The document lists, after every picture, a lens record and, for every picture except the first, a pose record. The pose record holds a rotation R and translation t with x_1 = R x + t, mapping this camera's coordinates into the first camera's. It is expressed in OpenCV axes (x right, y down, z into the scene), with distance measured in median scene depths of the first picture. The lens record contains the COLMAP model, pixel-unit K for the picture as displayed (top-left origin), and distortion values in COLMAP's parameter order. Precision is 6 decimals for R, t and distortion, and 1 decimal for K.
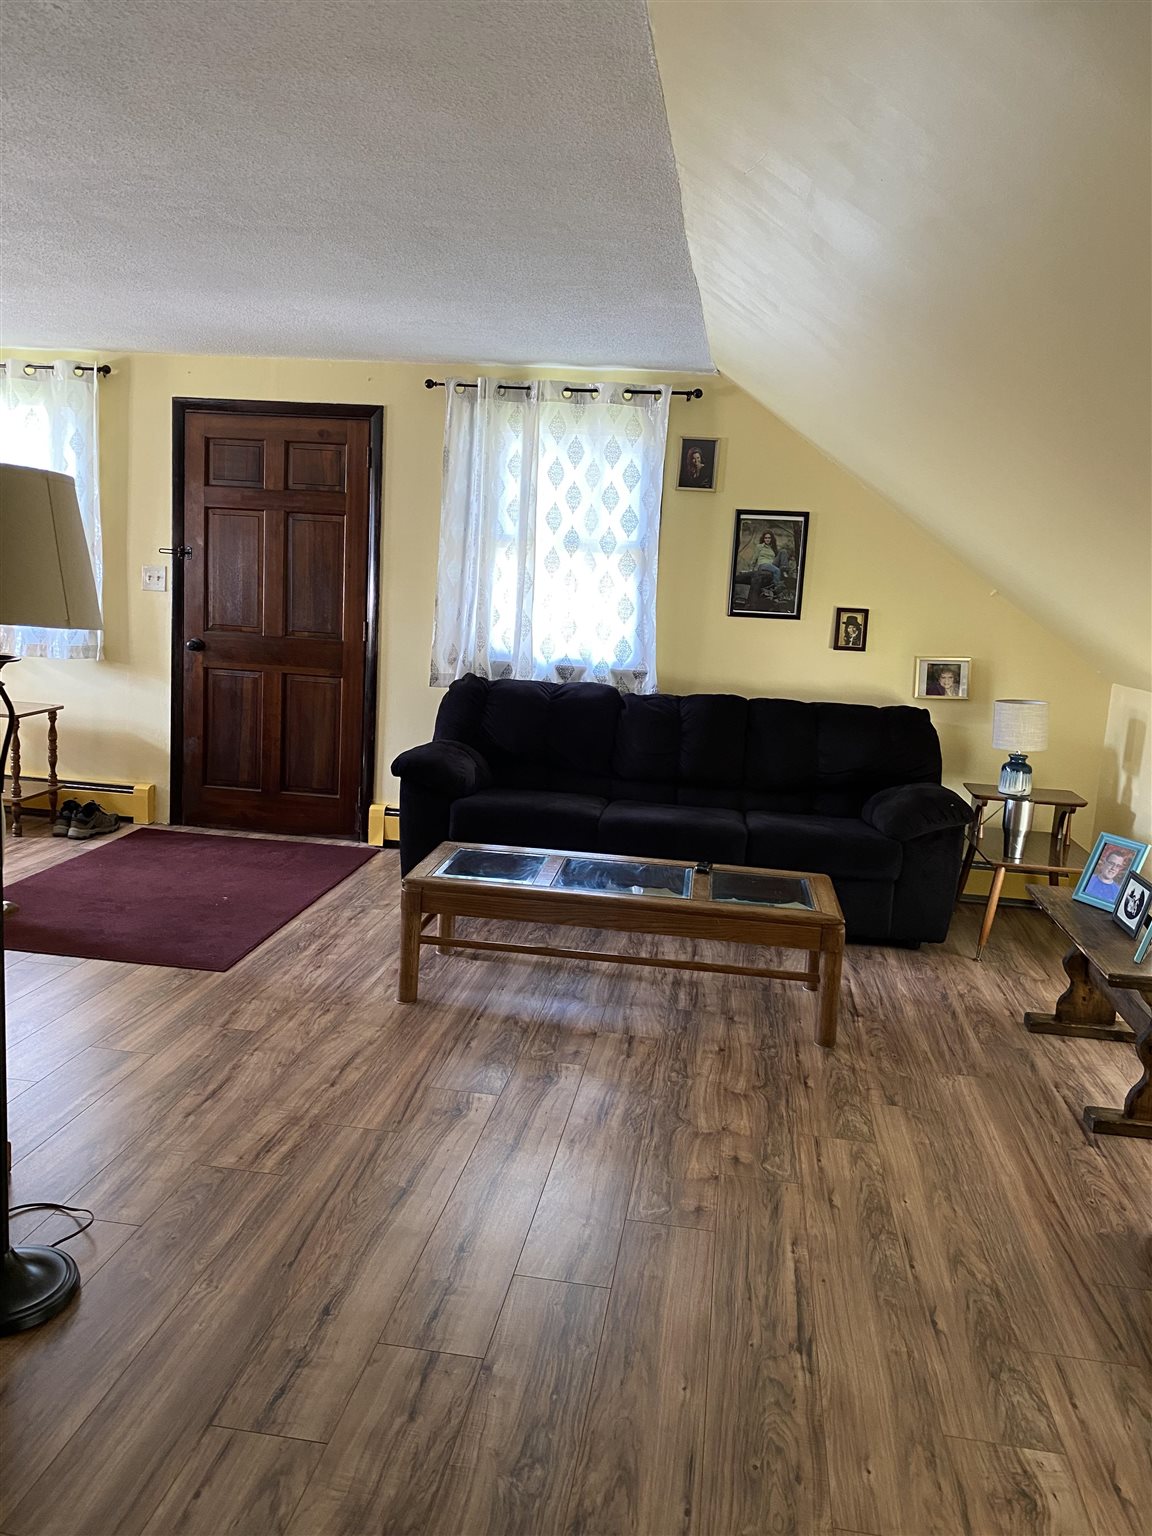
lens RADIAL K [[1163.6, 0, 569.8], [0, 1163.6, 768.4], [0, 0, 1]] dist [0.031812, -0.031336]
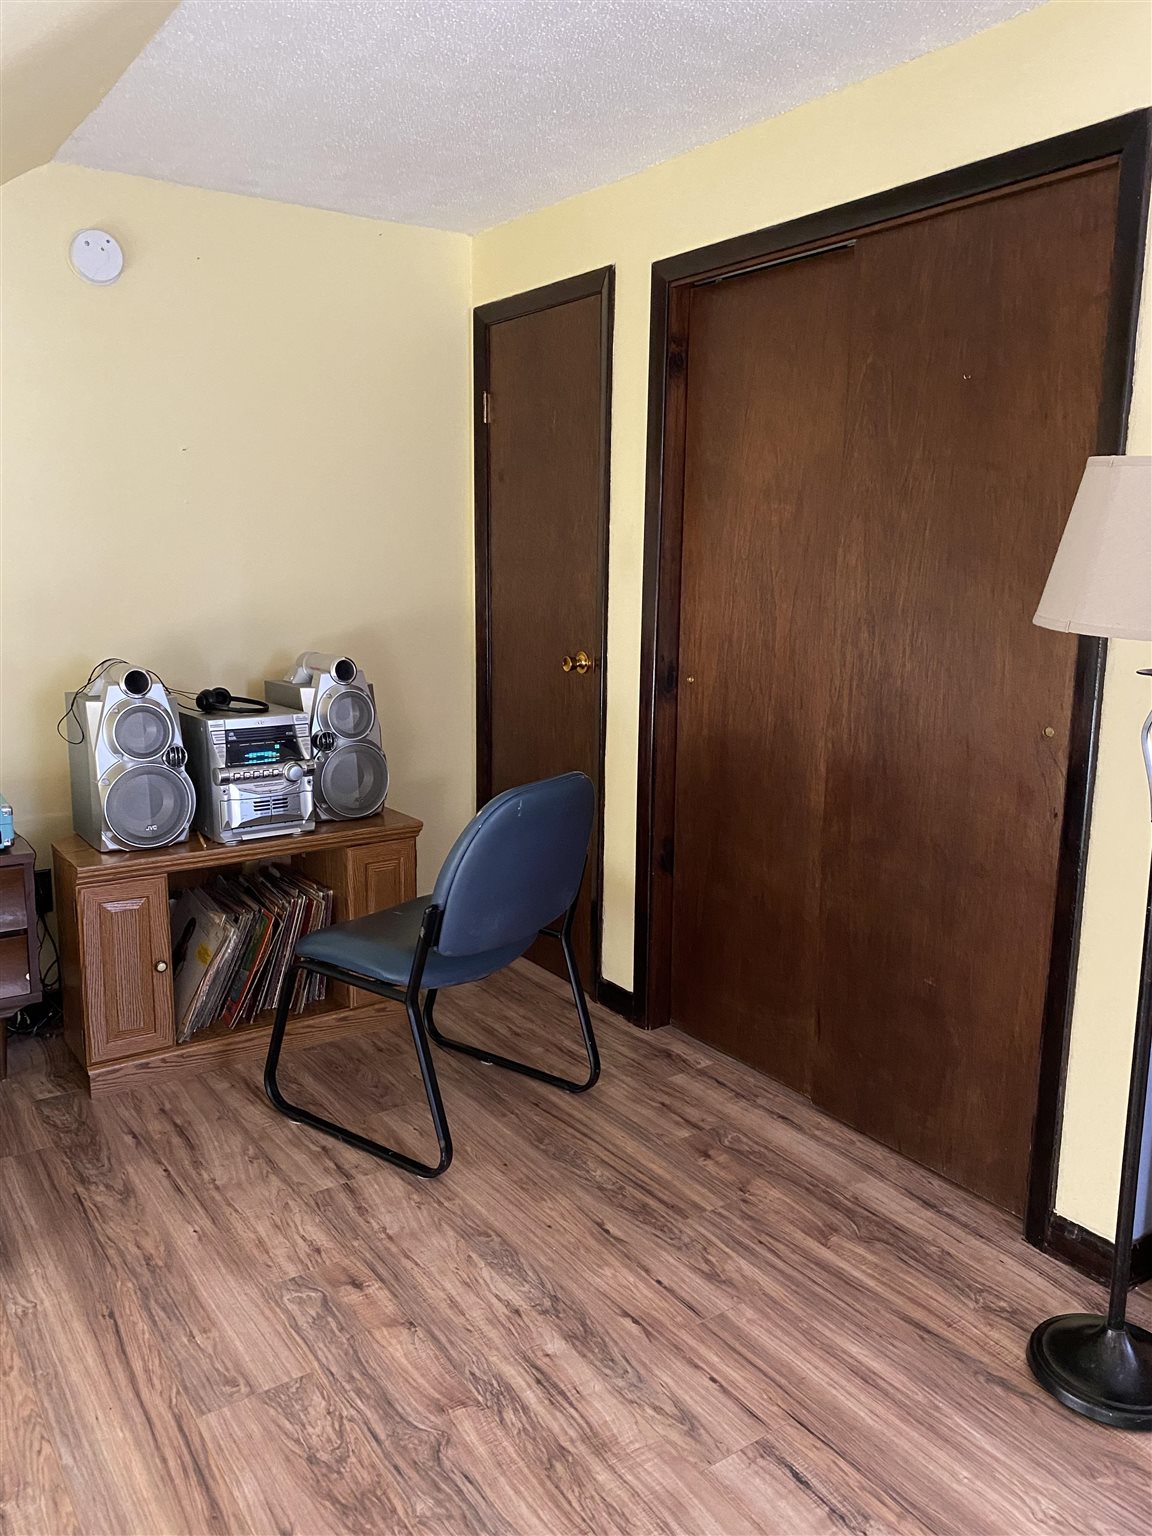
lens RADIAL K [[1163.6, 0, 574.4], [0, 1163.6, 770.5], [0, 0, 1]] dist [0.031812, -0.031336]
pose [[-0.721354, 0.058407, -0.690099, 0.310134], [-0.170742, 0.950684, 0.258936, -0.119152], [0.671190, 0.304614, -0.675807, 0.901044]]
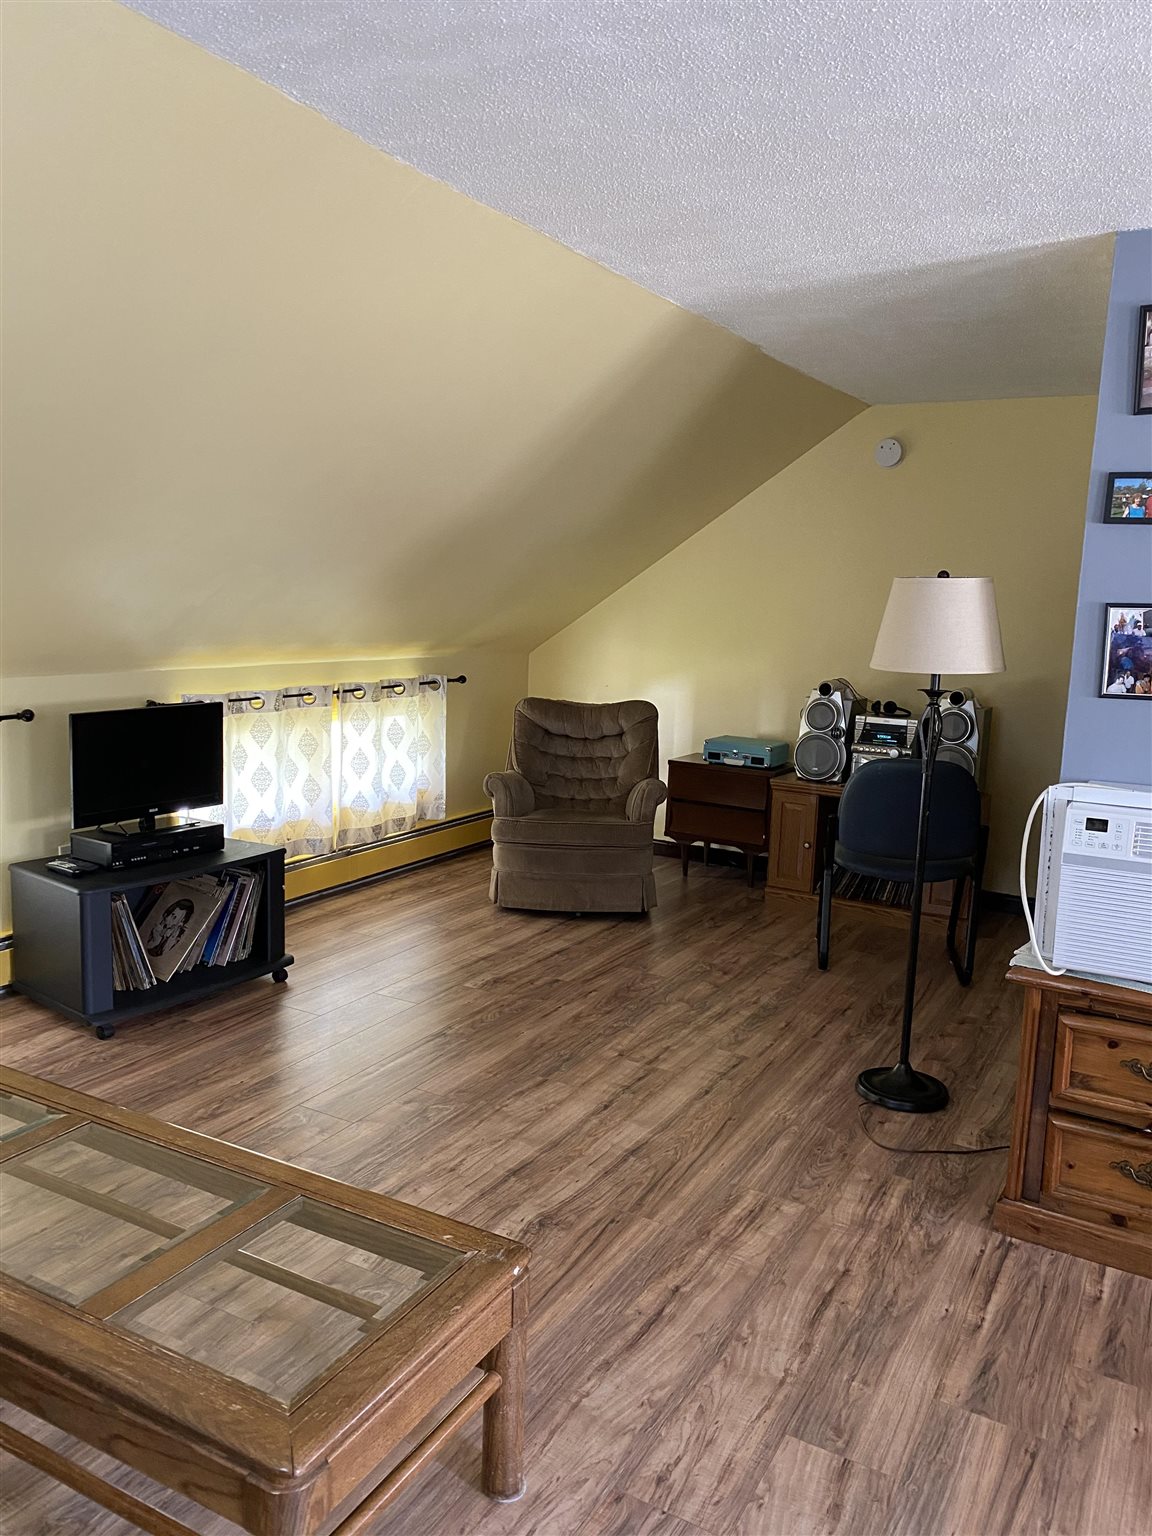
lens RADIAL K [[1163.6, 0, 578.2], [0, 1163.6, 766.4], [0, 0, 1]] dist [0.031812, -0.031336]
pose [[-0.931012, -0.145368, 0.334790, -0.381715], [-0.031875, 0.946142, 0.322180, -0.330636], [-0.363594, 0.289282, -0.885503, 1.746739]]
